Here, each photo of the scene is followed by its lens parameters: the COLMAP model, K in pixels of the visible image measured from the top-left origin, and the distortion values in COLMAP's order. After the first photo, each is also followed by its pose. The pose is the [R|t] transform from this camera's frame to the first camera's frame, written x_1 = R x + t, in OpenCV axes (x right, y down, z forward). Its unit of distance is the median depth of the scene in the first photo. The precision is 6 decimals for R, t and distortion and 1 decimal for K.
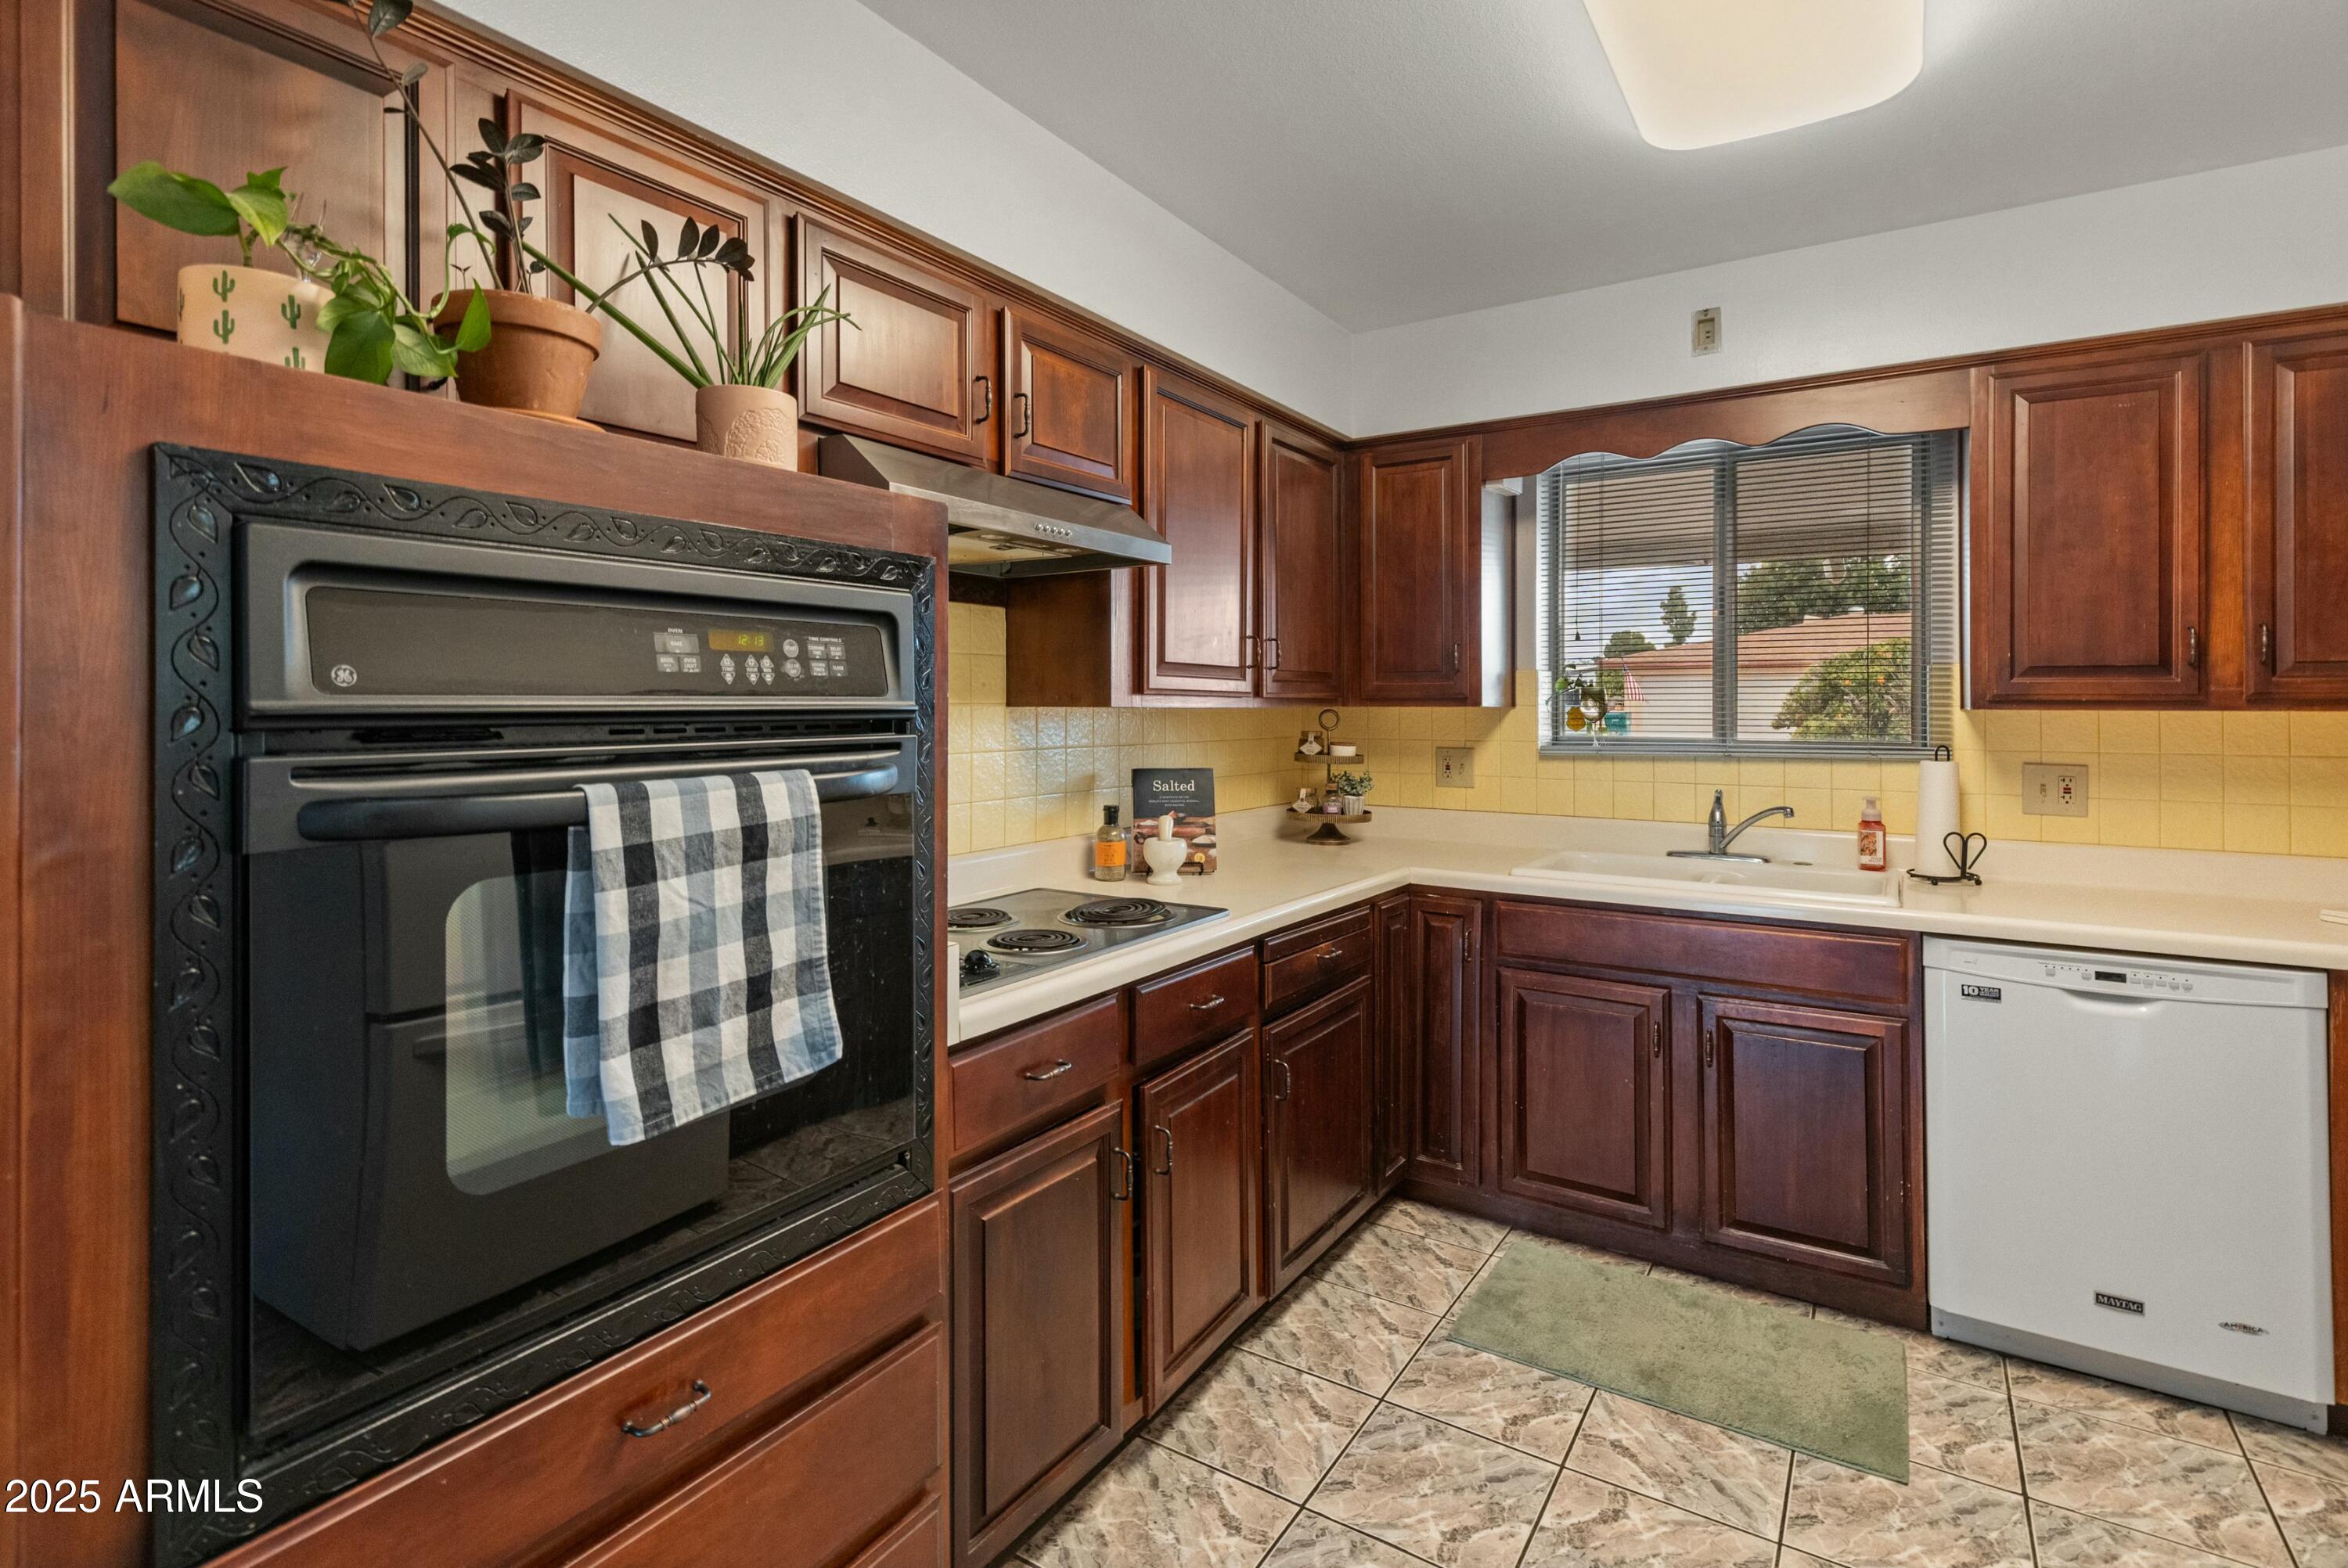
lens RADIAL K [[1124.1, 0, 1174.1], [0, 1124.1, 695.2], [0, 0, 1]] dist [0.003579, -0.000066]
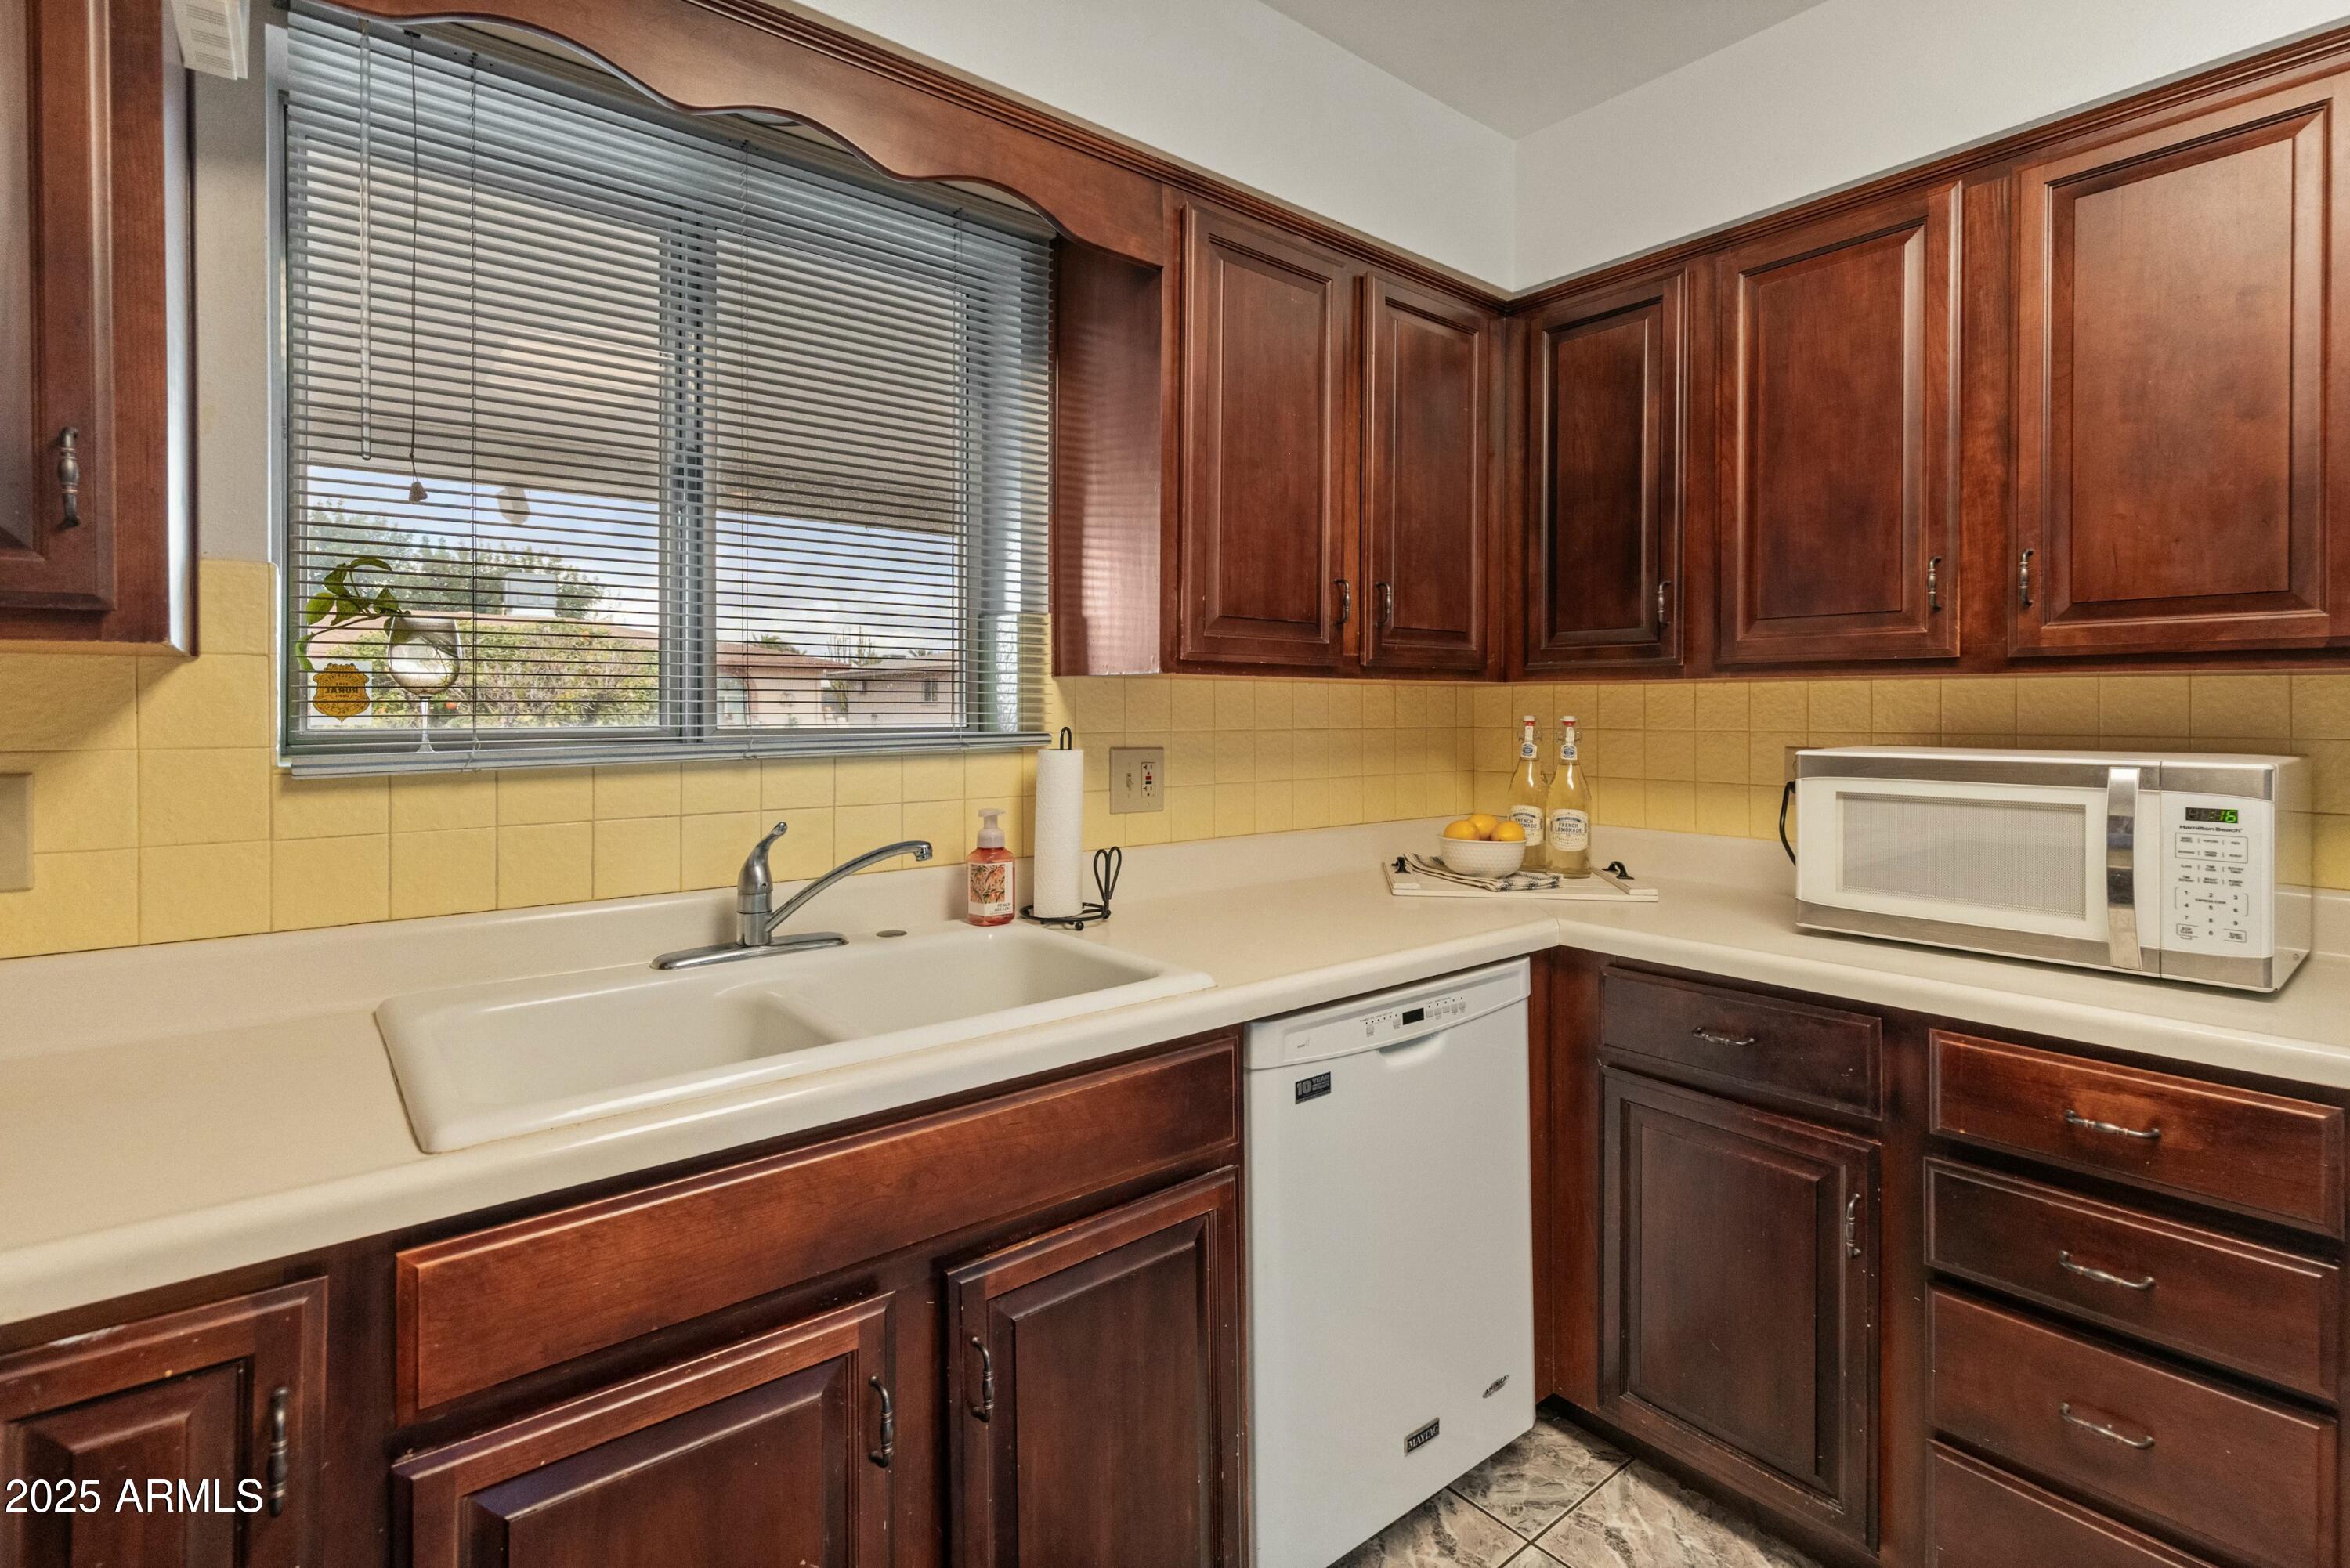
lens RADIAL K [[1103.2, 0, 1246.2], [0, 1103.2, 702.9], [0, 0, 1]] dist [0.003063, 0.000319]
pose [[0.272275, 0.001619, 0.962218, 0.062095], [-0.009981, 0.999950, 0.001142, 0.030129], [-0.962168, -0.009915, 0.272278, 0.760903]]
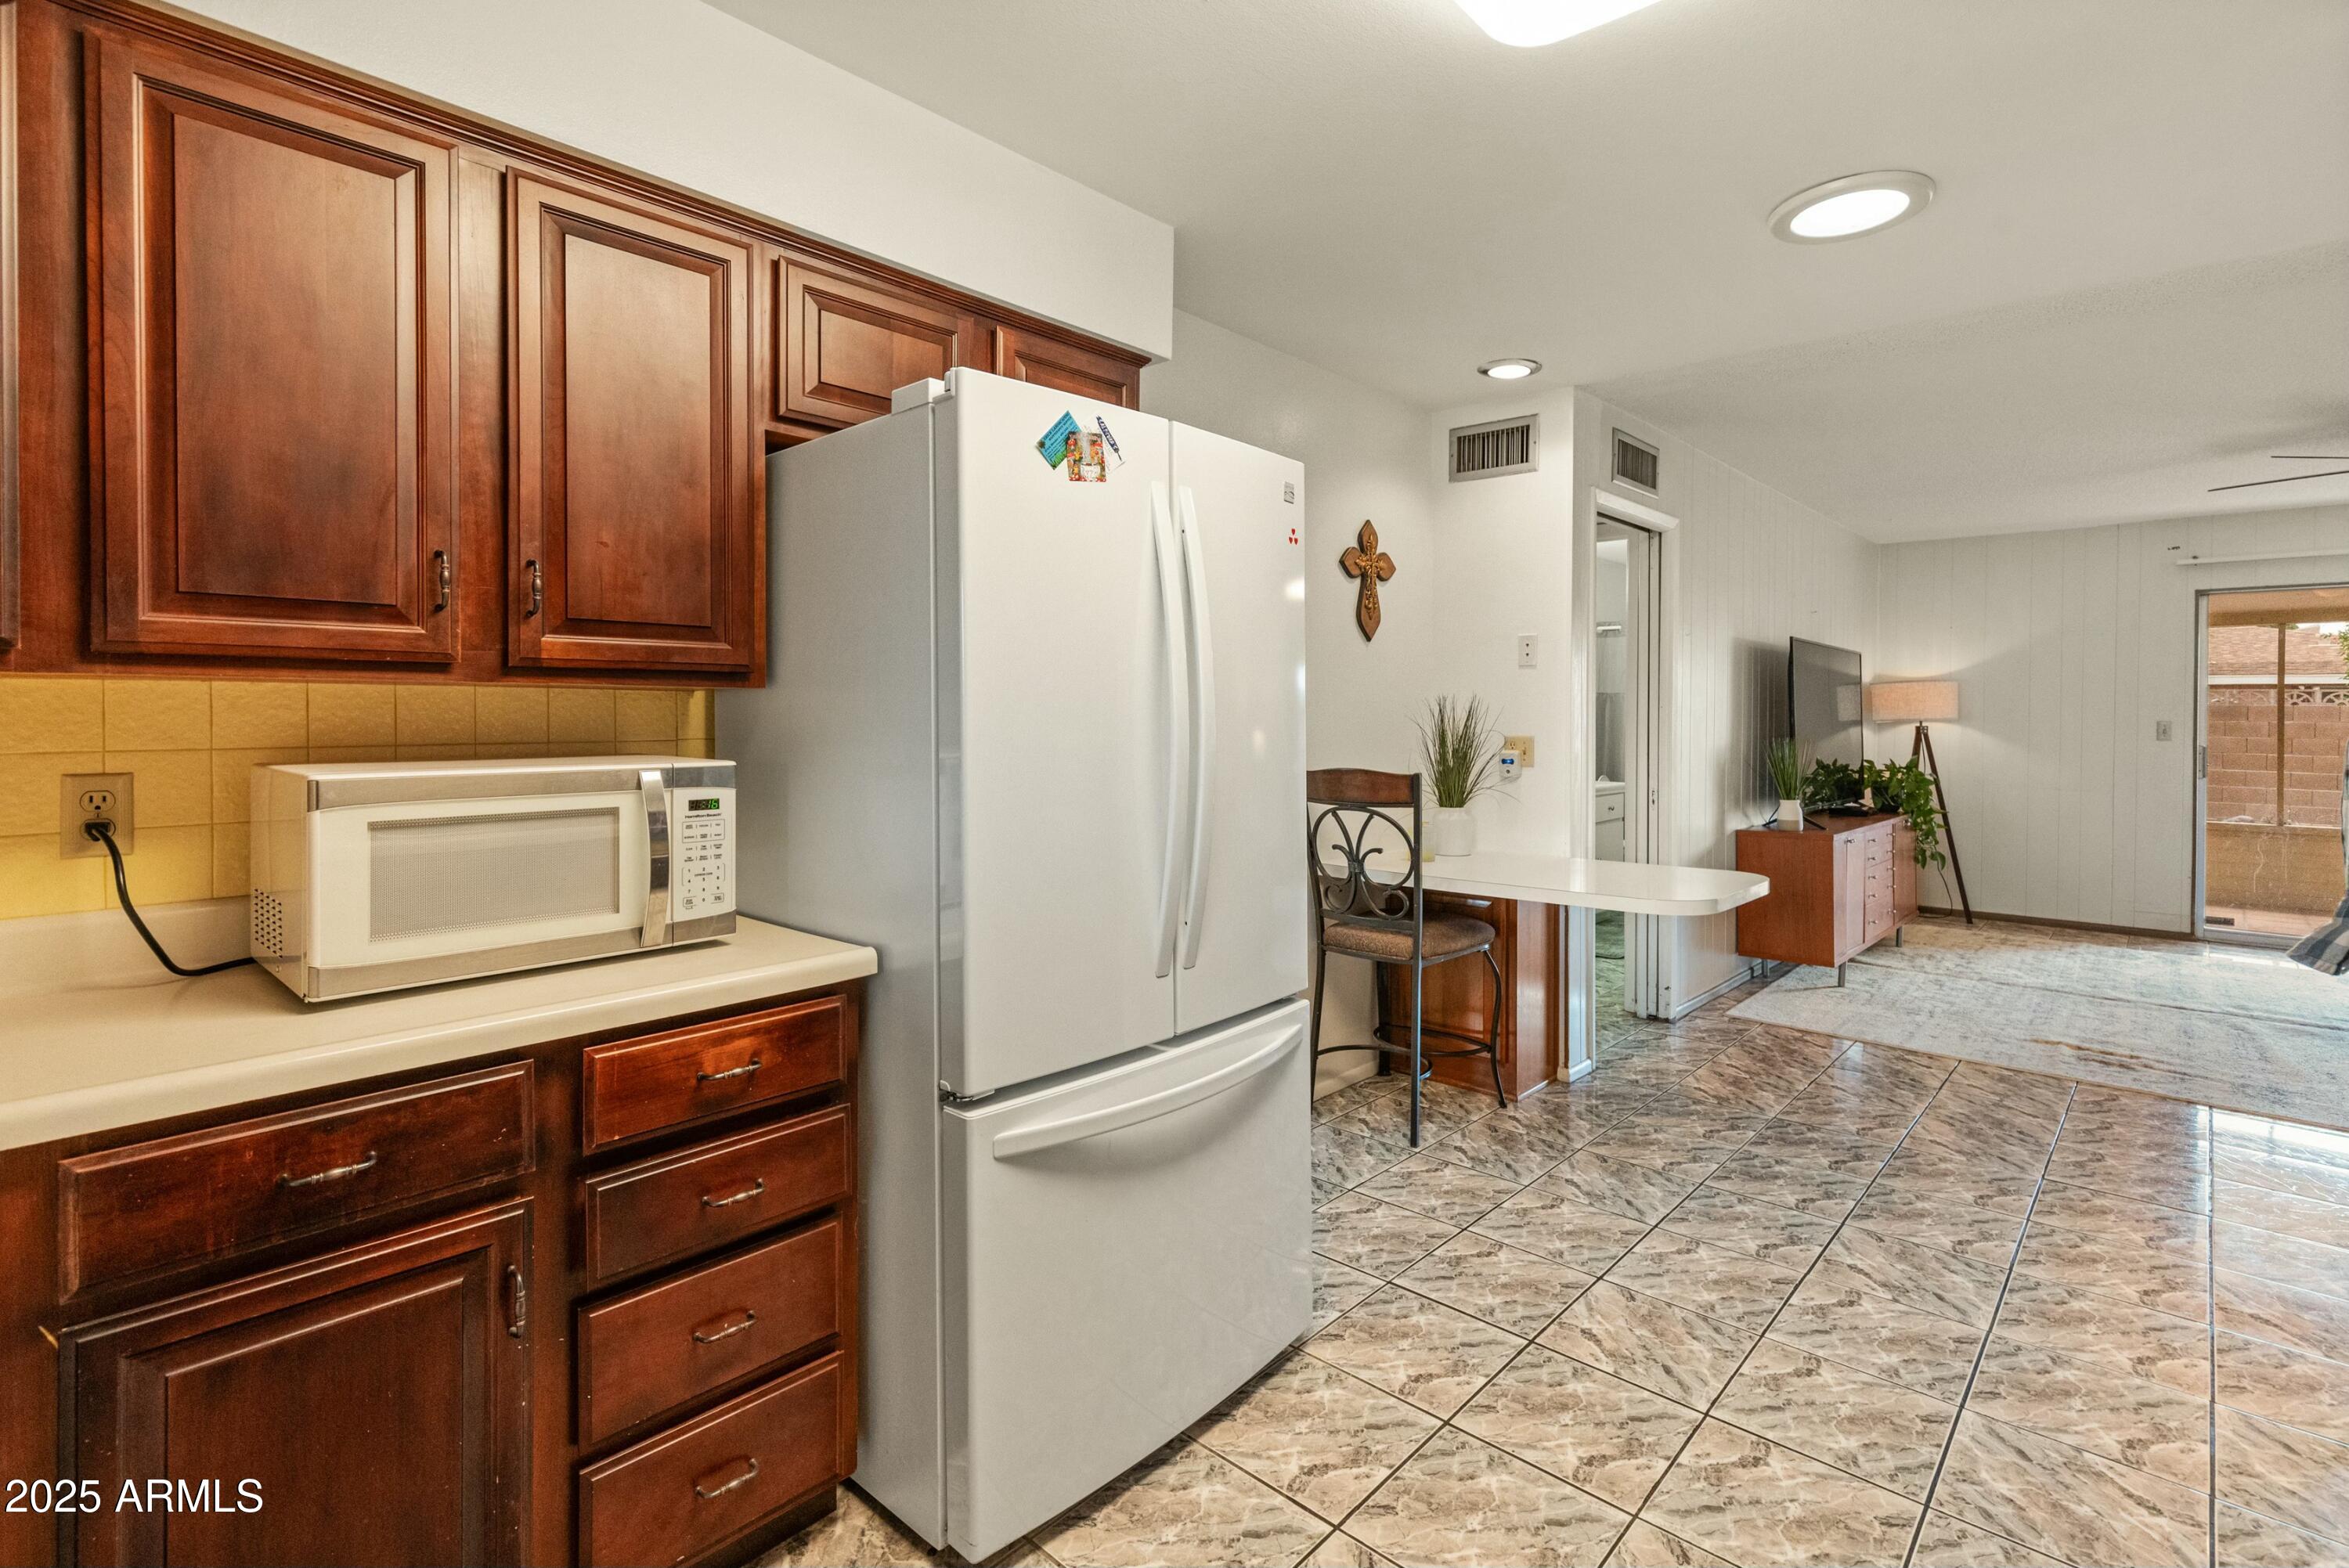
lens RADIAL K [[1102.0, 0, 1201.0], [0, 1102.0, 720.6], [0, 0, 1]] dist [0.003490, 0.000175]
pose [[-0.987080, -0.006918, 0.160081, 0.317478], [-0.007090, 0.999975, -0.000506, 0.028252], [-0.160073, -0.001634, -0.987104, 1.076137]]
